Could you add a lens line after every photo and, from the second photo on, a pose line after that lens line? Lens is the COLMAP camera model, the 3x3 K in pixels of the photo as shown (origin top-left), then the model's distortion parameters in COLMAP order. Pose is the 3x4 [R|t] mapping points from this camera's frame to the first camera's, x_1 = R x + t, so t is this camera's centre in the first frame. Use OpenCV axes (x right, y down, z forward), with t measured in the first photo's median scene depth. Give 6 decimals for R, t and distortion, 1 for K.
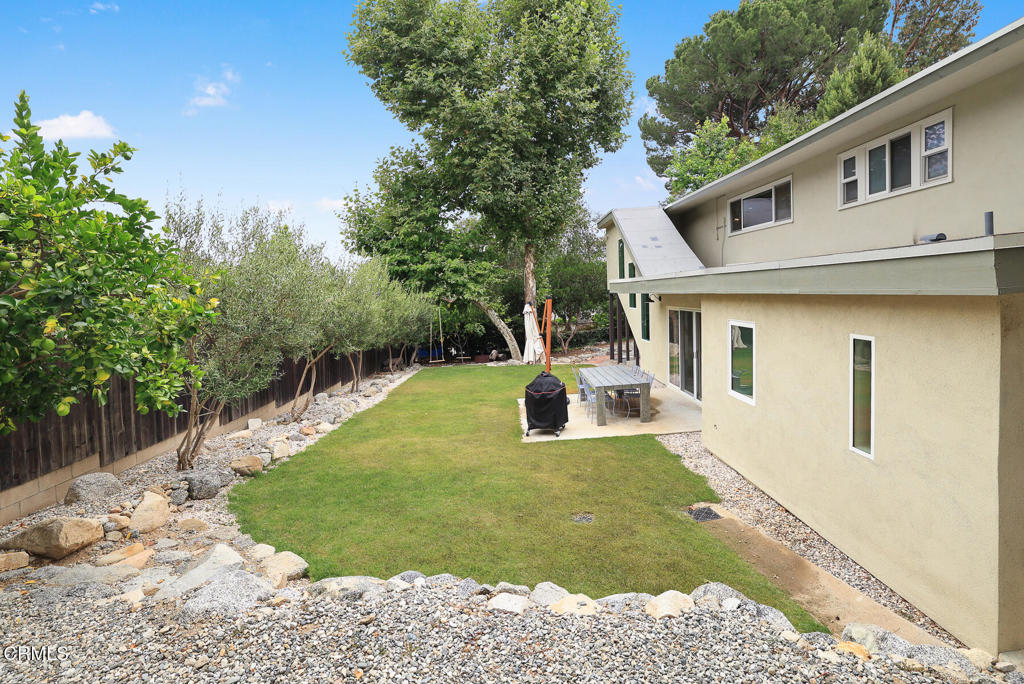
lens RADIAL K [[495.4, 0, 516.9], [0, 495.4, 305.3], [0, 0, 1]] dist [-0.015672, 0.005877]
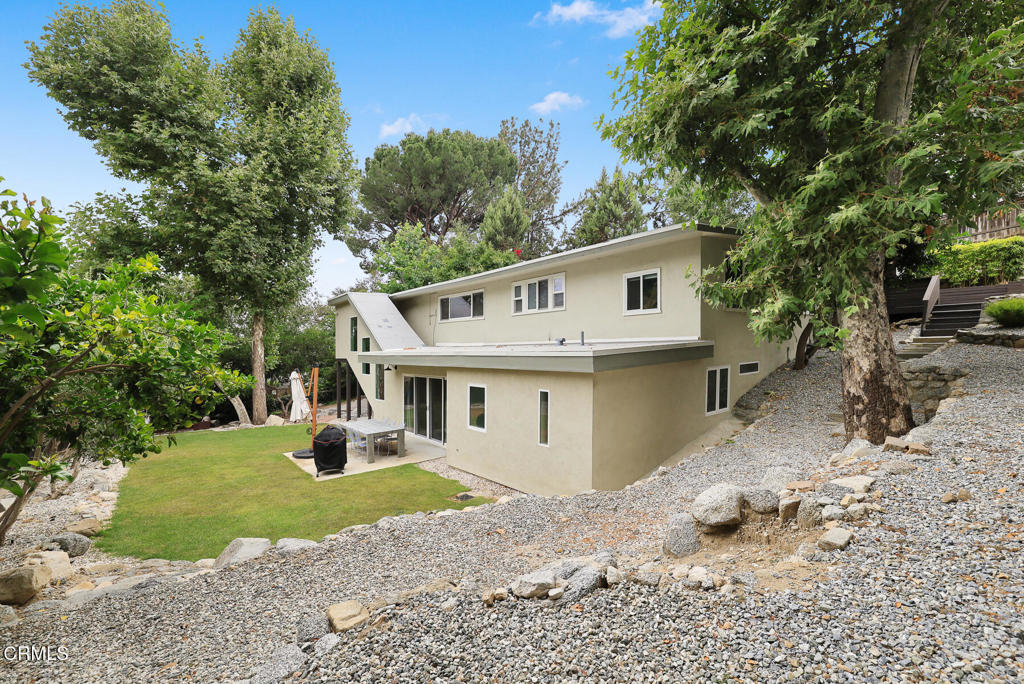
lens RADIAL K [[710.1, 0, 511.5], [0, 710.1, 344.7], [0, 0, 1]] dist [-0.005270, 0.002701]
pose [[0.734484, 0.026692, 0.678101, -0.656119], [-0.008110, 0.999500, -0.030559, -0.016496], [-0.678578, 0.016946, 0.734333, -0.510893]]
